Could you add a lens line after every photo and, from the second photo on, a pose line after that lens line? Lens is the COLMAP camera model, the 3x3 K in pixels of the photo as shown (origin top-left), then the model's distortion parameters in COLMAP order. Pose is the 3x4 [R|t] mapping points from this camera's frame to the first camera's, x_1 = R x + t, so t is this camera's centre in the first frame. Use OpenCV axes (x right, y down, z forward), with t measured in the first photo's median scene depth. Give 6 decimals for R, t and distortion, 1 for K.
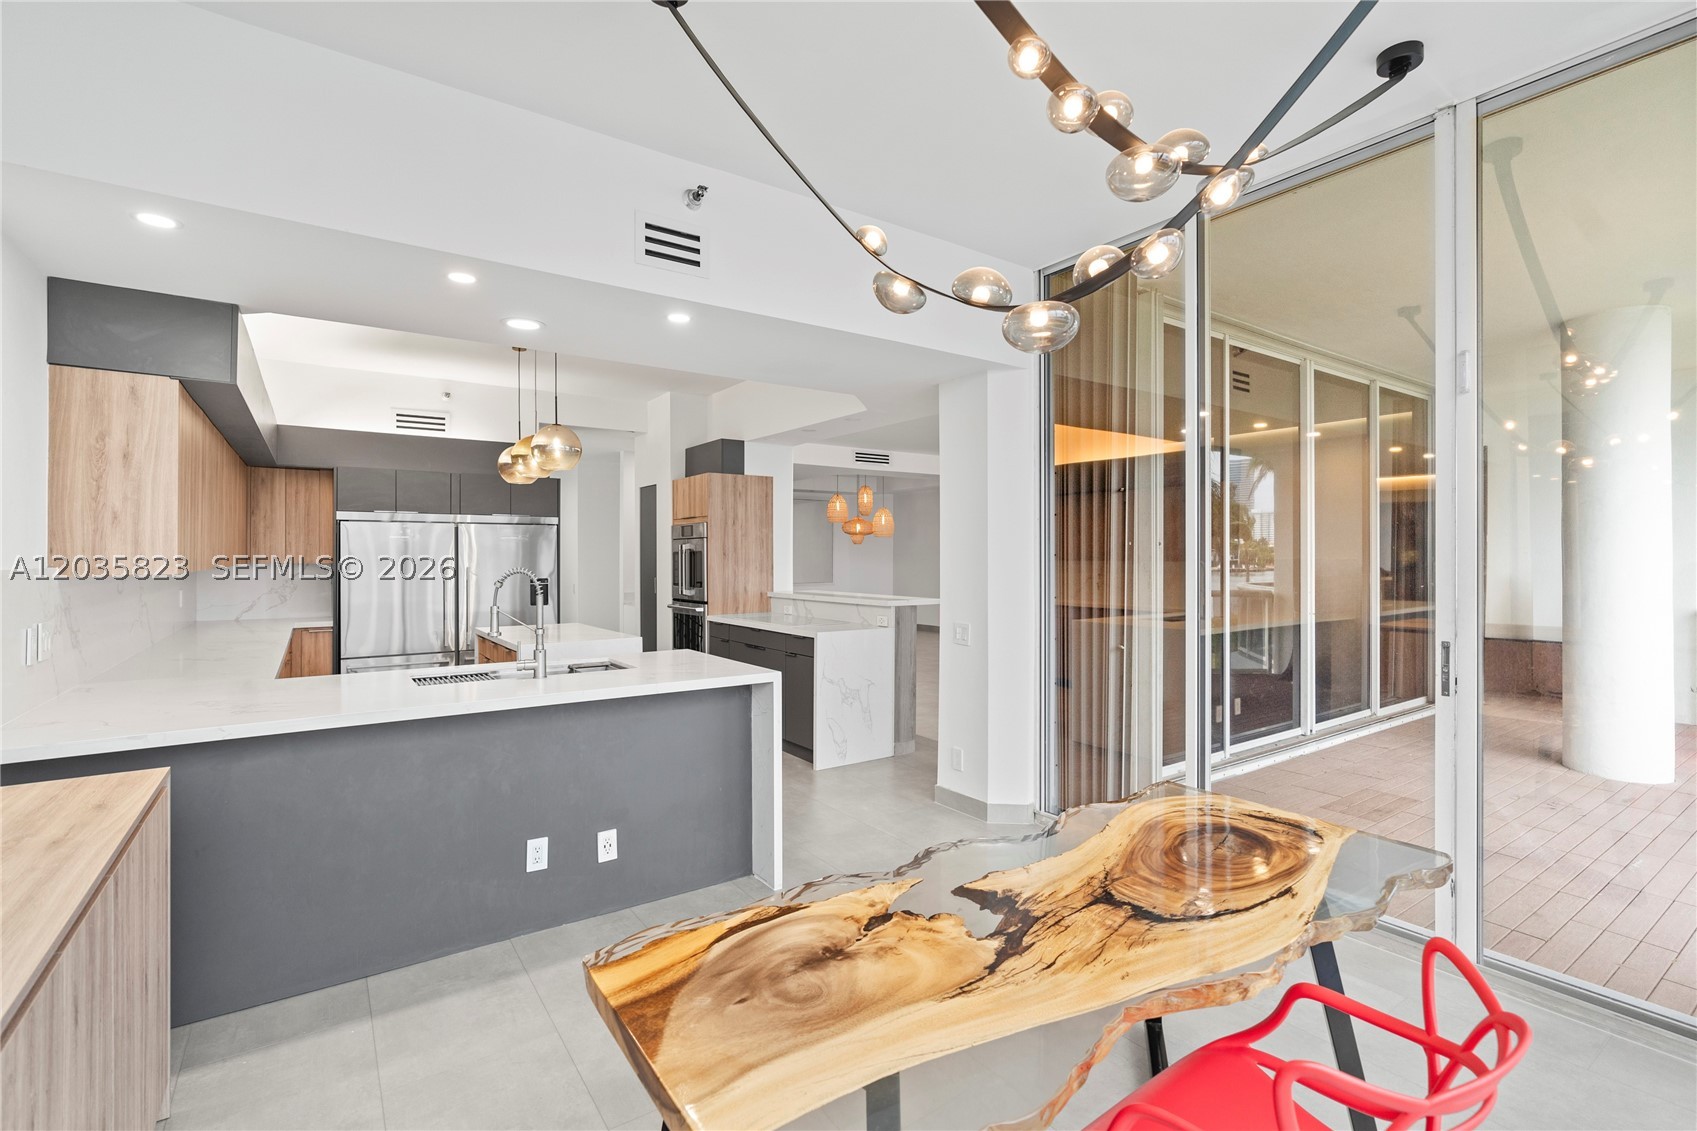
lens RADIAL K [[775.5, 0, 850.9], [0, 775.5, 557.2], [0, 0, 1]] dist [-0.007839, -0.000256]
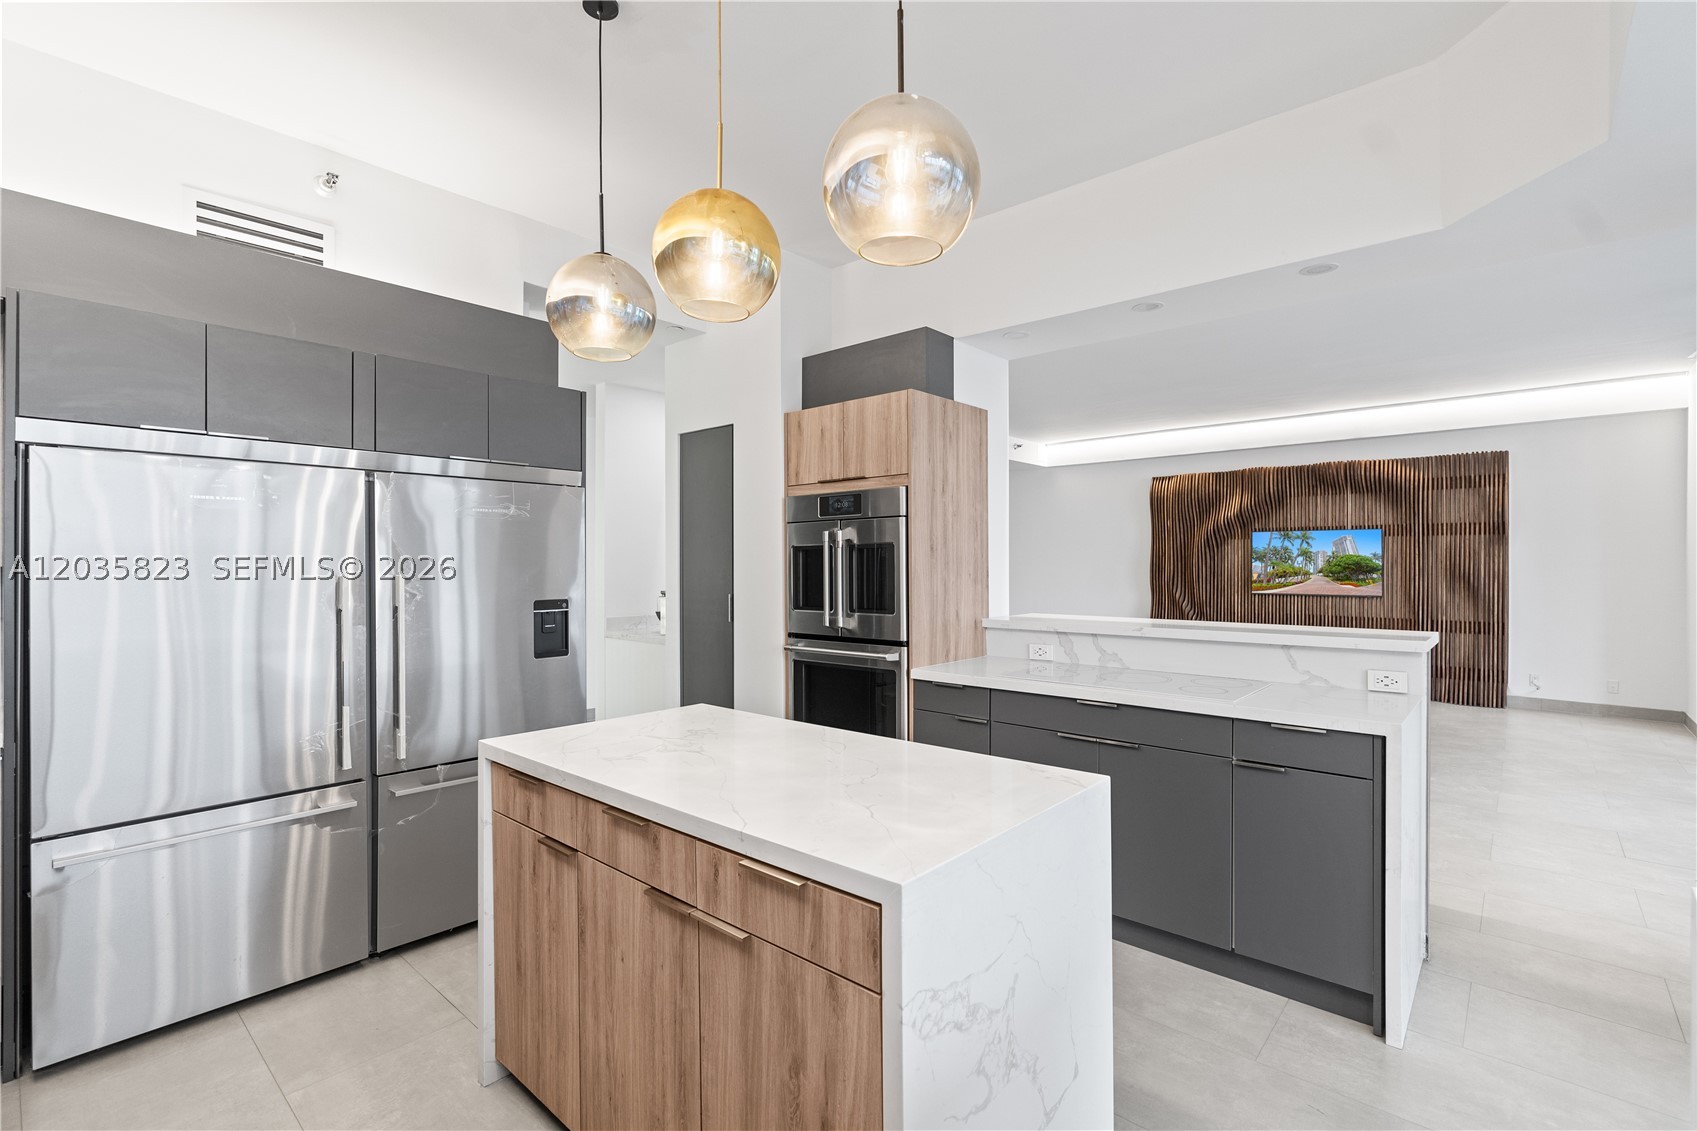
lens RADIAL K [[768.6, 0, 851.1], [0, 768.6, 564.0], [0, 0, 1]] dist [-0.003594, -0.000550]
pose [[0.971799, -0.001882, 0.235802, -0.336314], [0.002452, 0.999995, -0.002128, 0.007136], [-0.235797, 0.002646, 0.971799, 0.508569]]
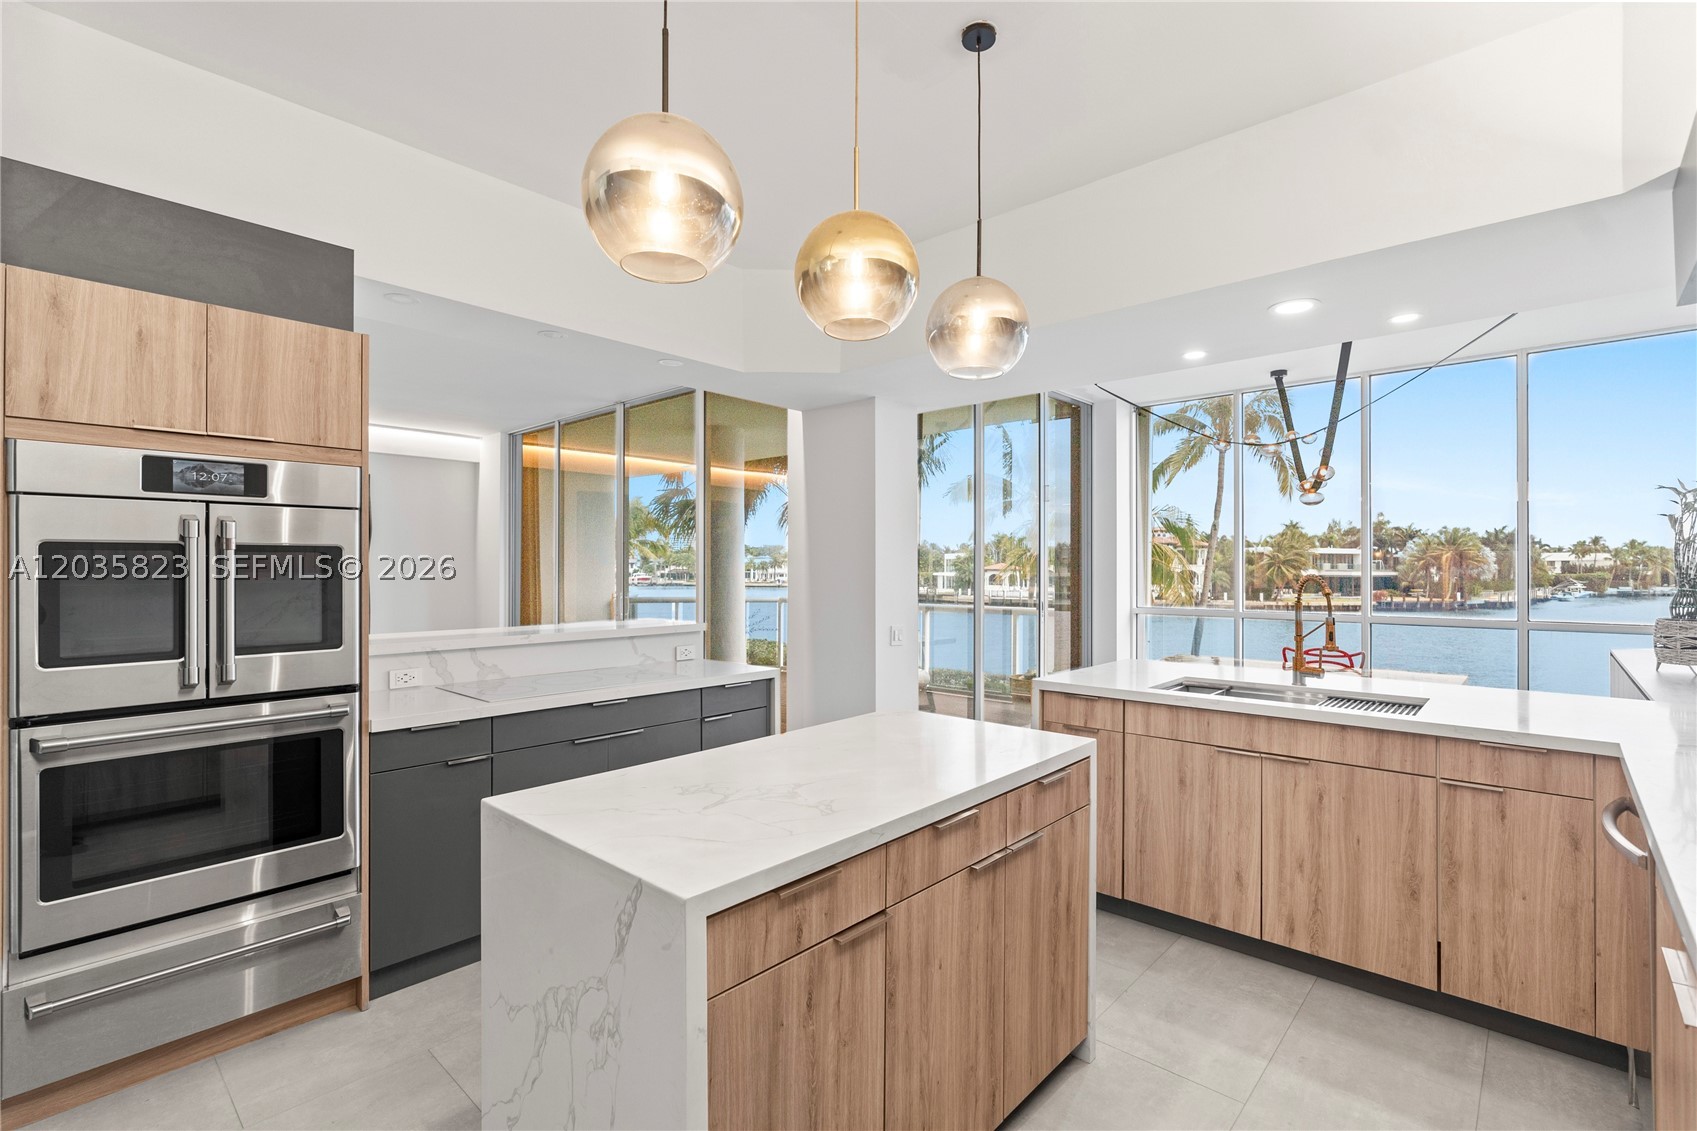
lens RADIAL K [[765.8, 0, 850.6], [0, 765.8, 565.8], [0, 0, 1]] dist [-0.002920, 0.000324]
pose [[-0.221149, 0.003873, 0.975232, -0.582490], [0.000025, 0.999992, -0.003966, 0.002919], [-0.975240, -0.000853, -0.221147, 0.841703]]
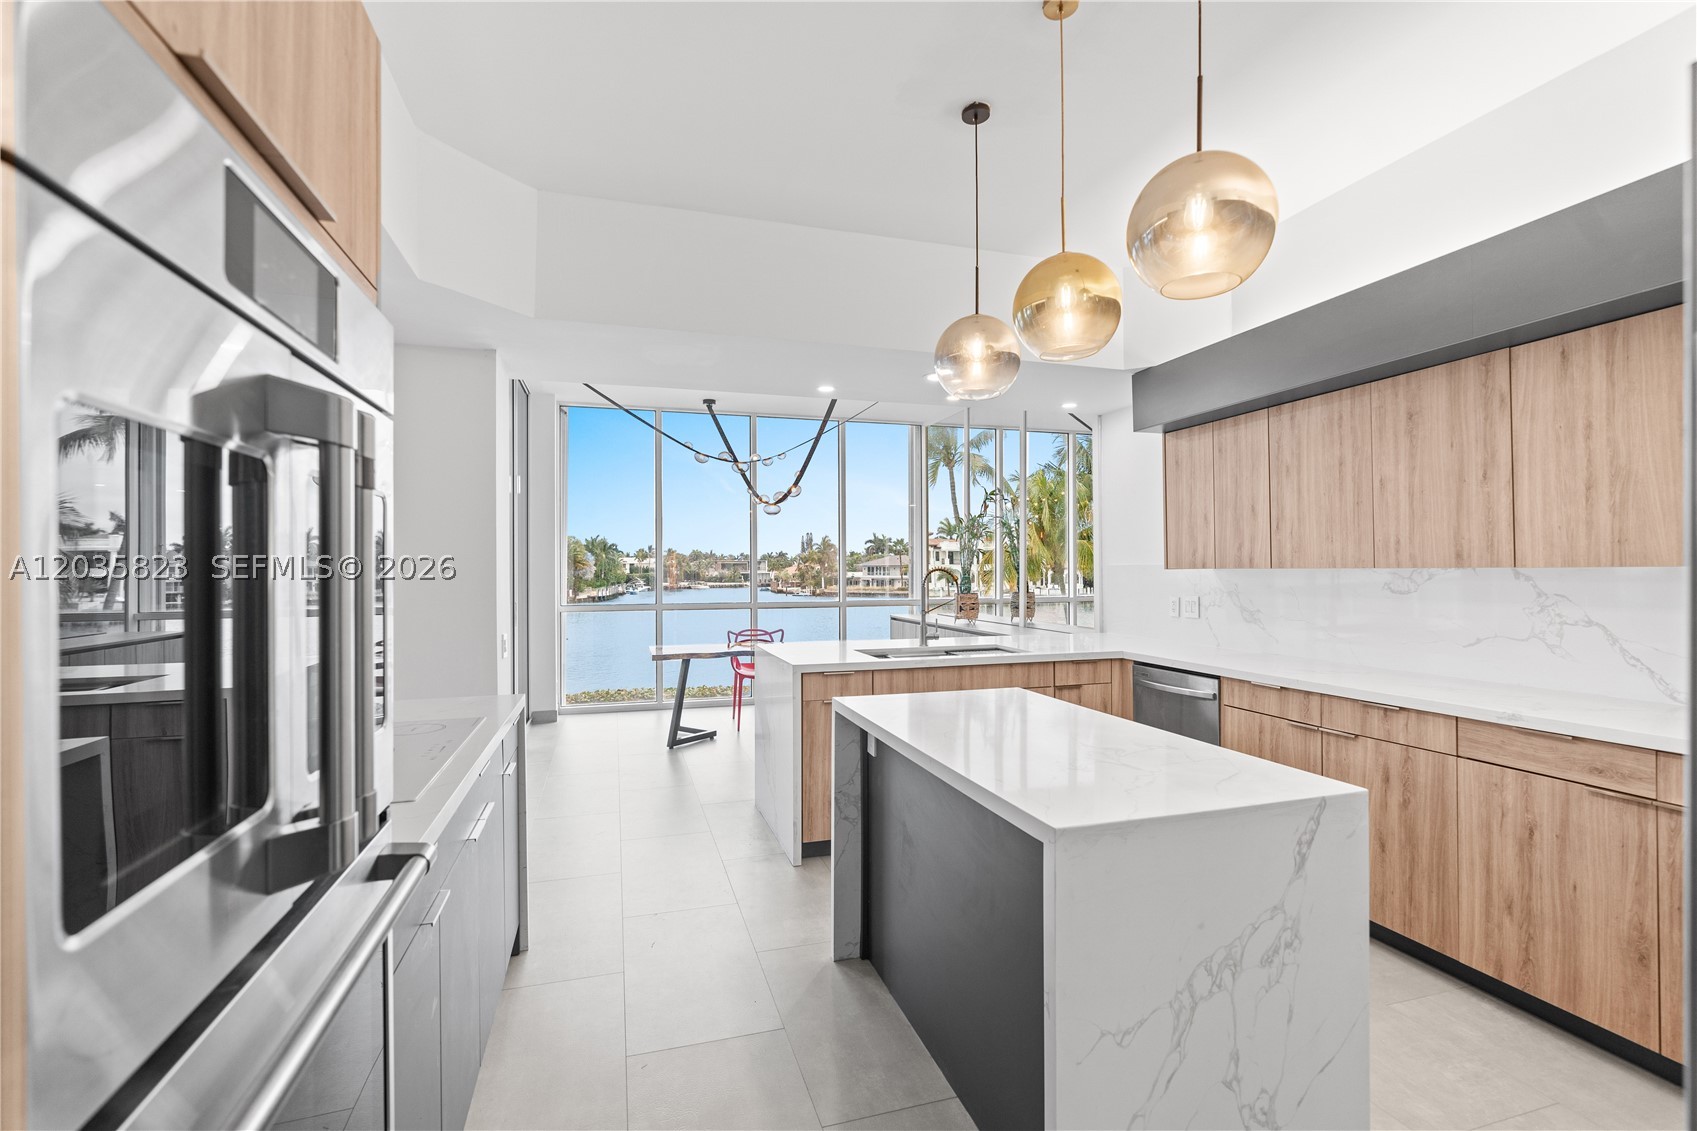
lens RADIAL K [[765.8, 0, 850.6], [0, 765.8, 565.8], [0, 0, 1]] dist [-0.002920, 0.000324]
pose [[-0.952092, 0.006466, 0.305744, -0.329365], [0.005613, 0.999978, -0.003669, 0.007870], [-0.305760, -0.001777, -0.952107, 1.110927]]
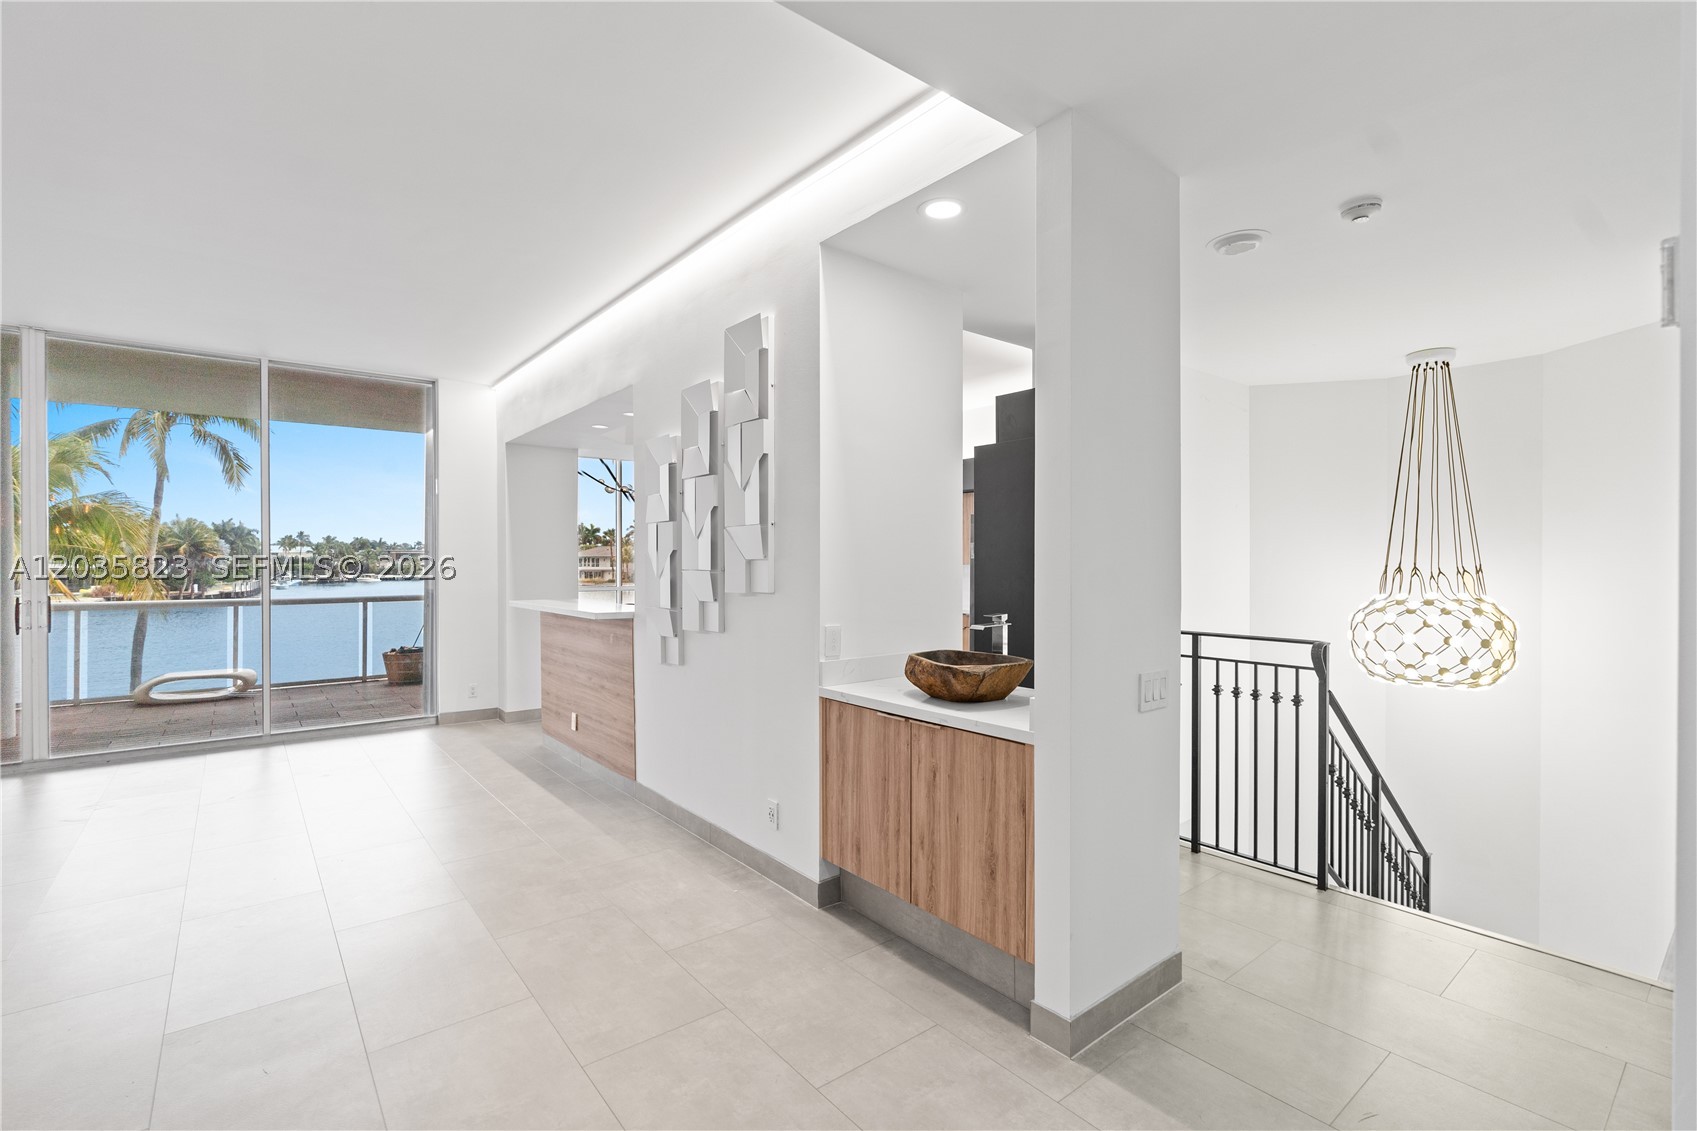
lens RADIAL K [[760.2, 0, 851.7], [0, 760.2, 565.4], [0, 0, 1]] dist [-0.003418, 0.000280]
pose [[-0.997587, 0.002588, -0.069375, -0.220851], [0.002012, 0.999963, 0.008374, 0.000380], [0.069394, 0.008215, -0.997555, 1.726308]]
